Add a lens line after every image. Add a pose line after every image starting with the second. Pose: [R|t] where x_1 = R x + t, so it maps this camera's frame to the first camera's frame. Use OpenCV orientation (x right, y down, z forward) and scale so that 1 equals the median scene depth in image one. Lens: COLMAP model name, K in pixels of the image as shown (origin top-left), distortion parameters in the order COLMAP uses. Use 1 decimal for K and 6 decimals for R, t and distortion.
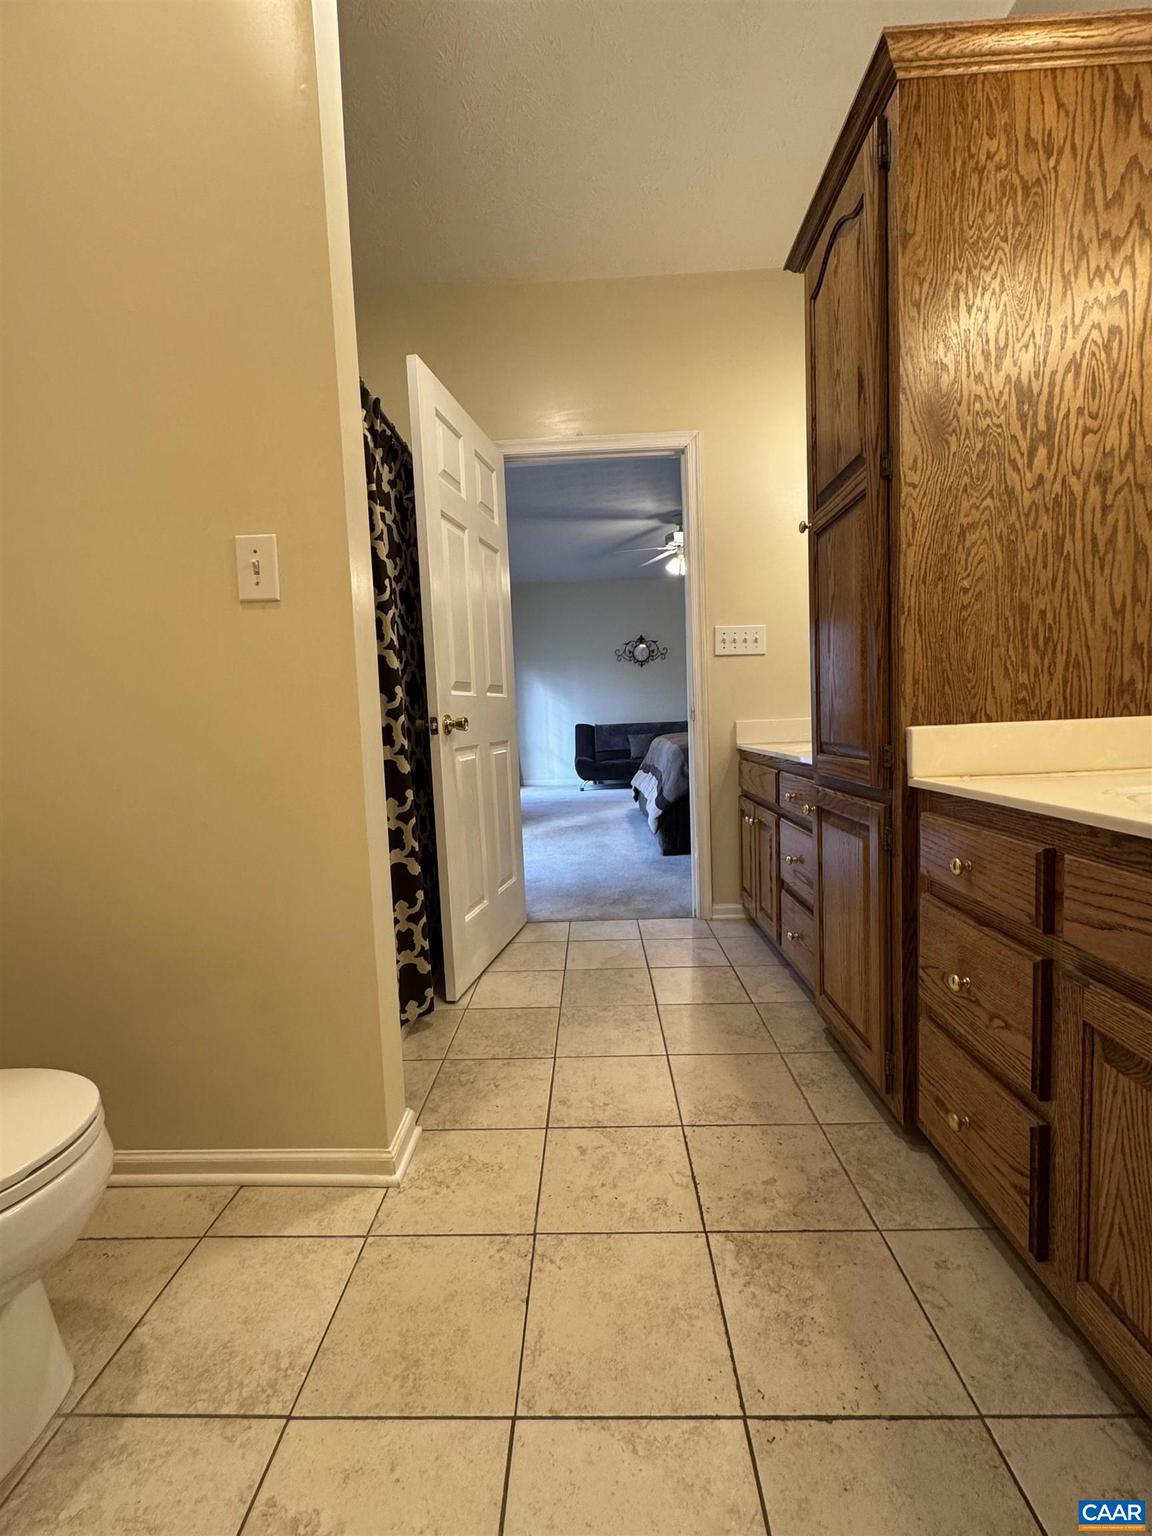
lens RADIAL K [[613.4, 0, 574.2], [0, 613.4, 765.7], [0, 0, 1]] dist [0.000355, -0.000029]
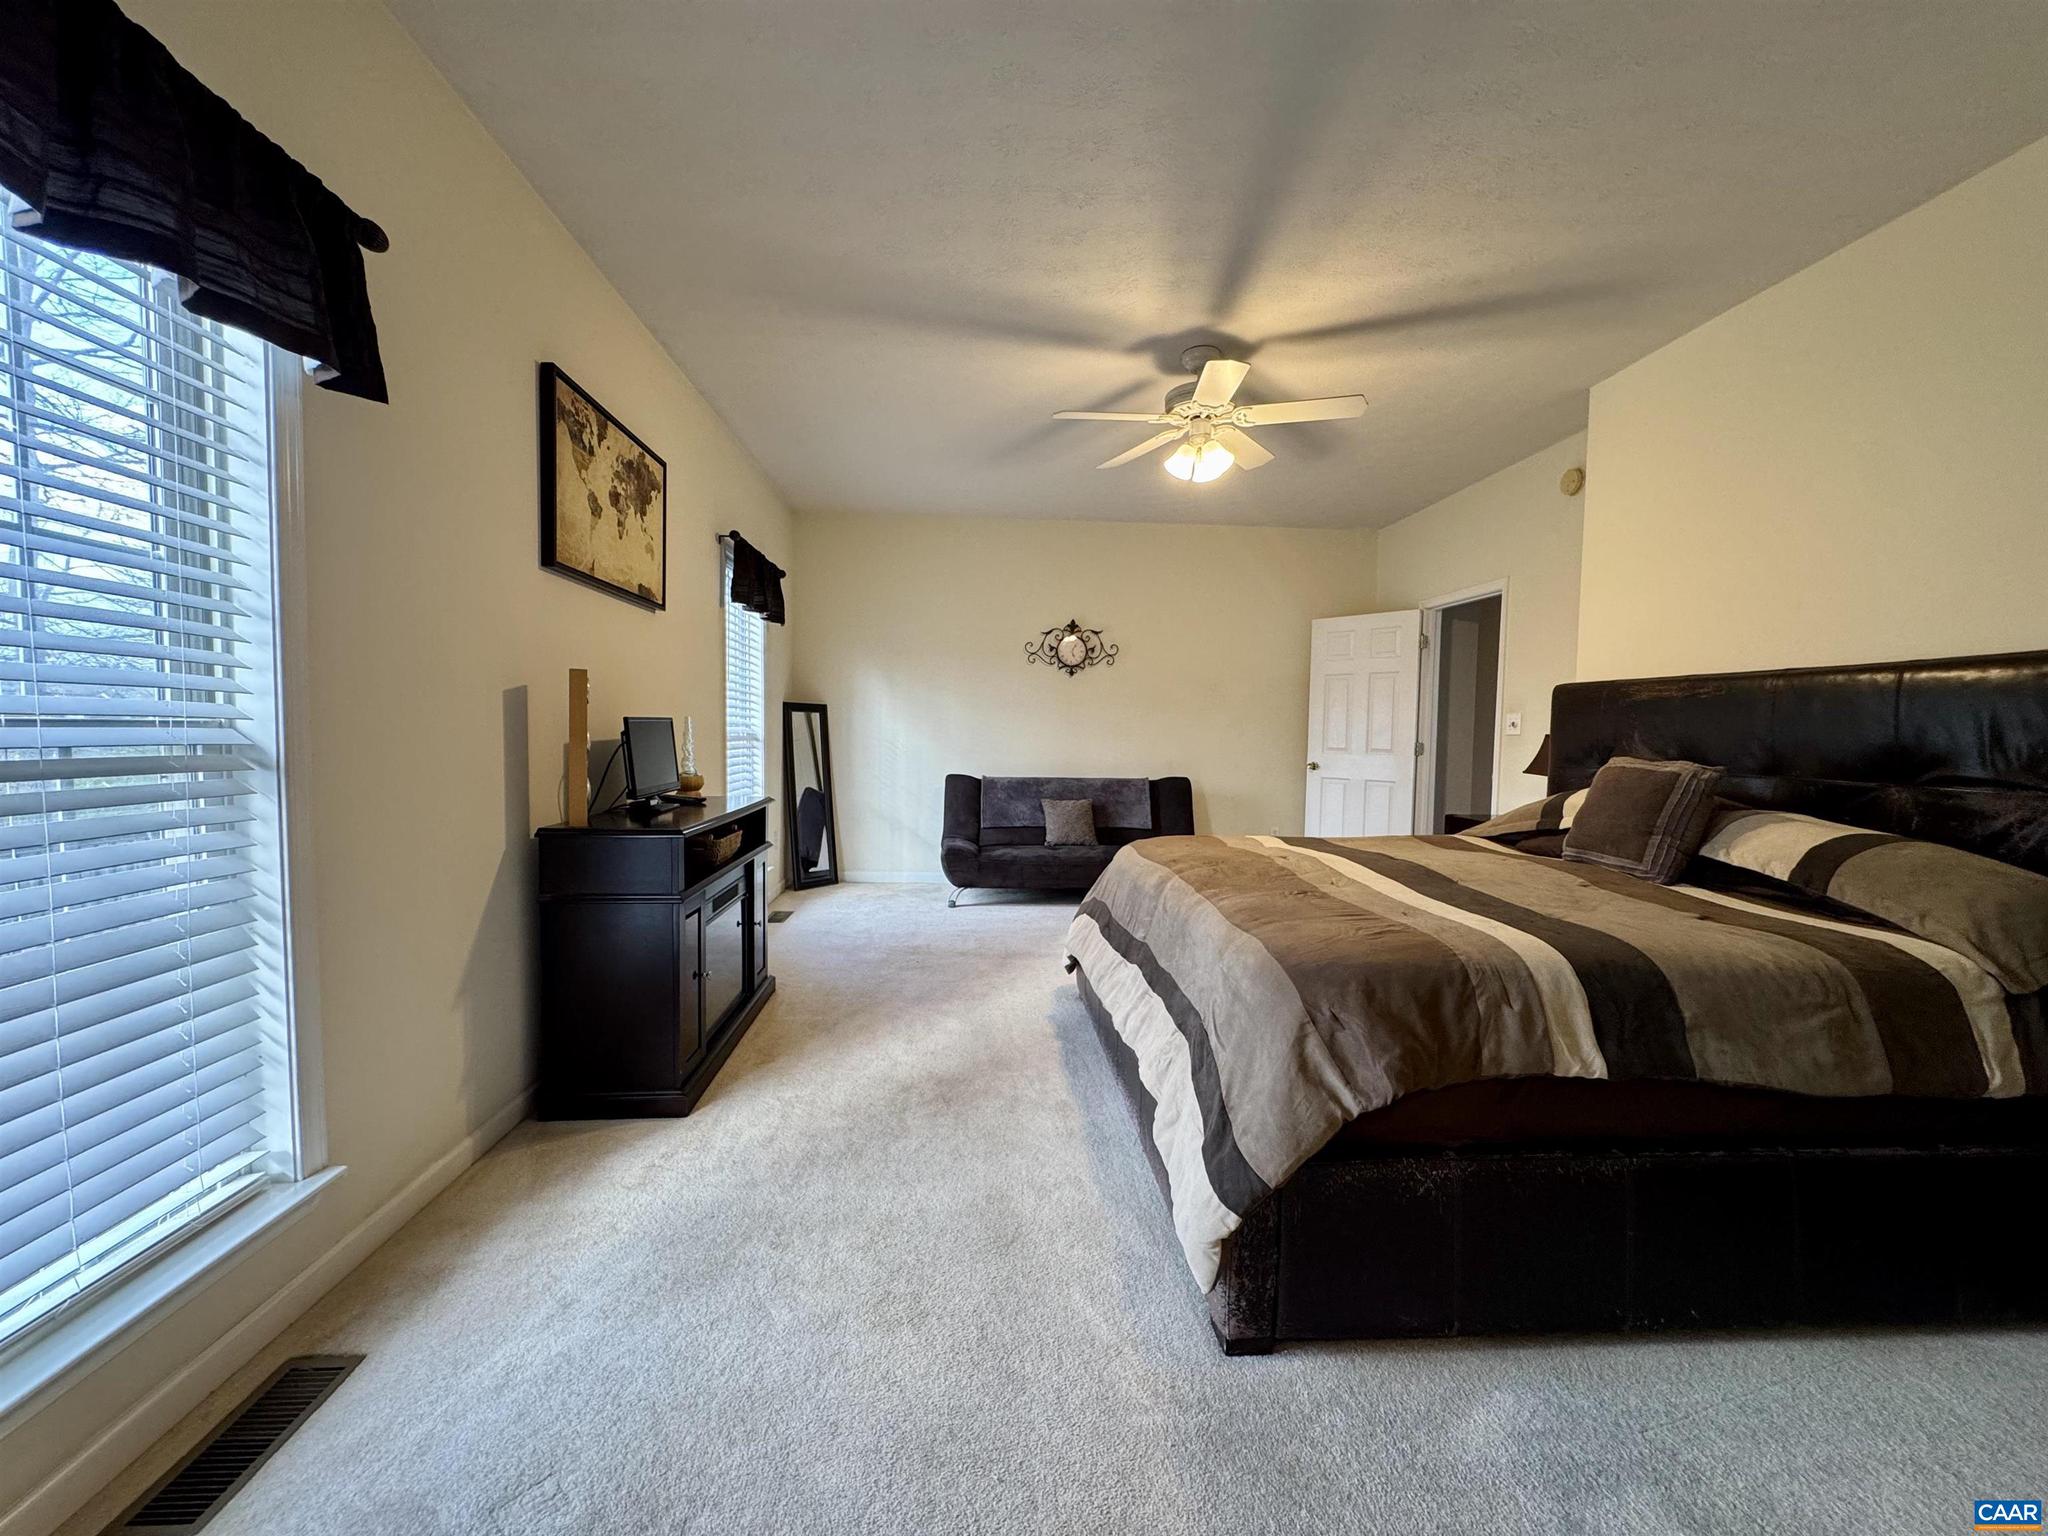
lens RADIAL K [[817.9, 0, 1025.5], [0, 817.9, 768.3], [0, 0, 1]] dist [0.000355, -0.000029]
pose [[0.993983, 0.048315, 0.098304, 0.000868], [-0.044713, 0.998257, -0.038521, -0.048623], [-0.099994, 0.033894, 0.994411, 0.278061]]
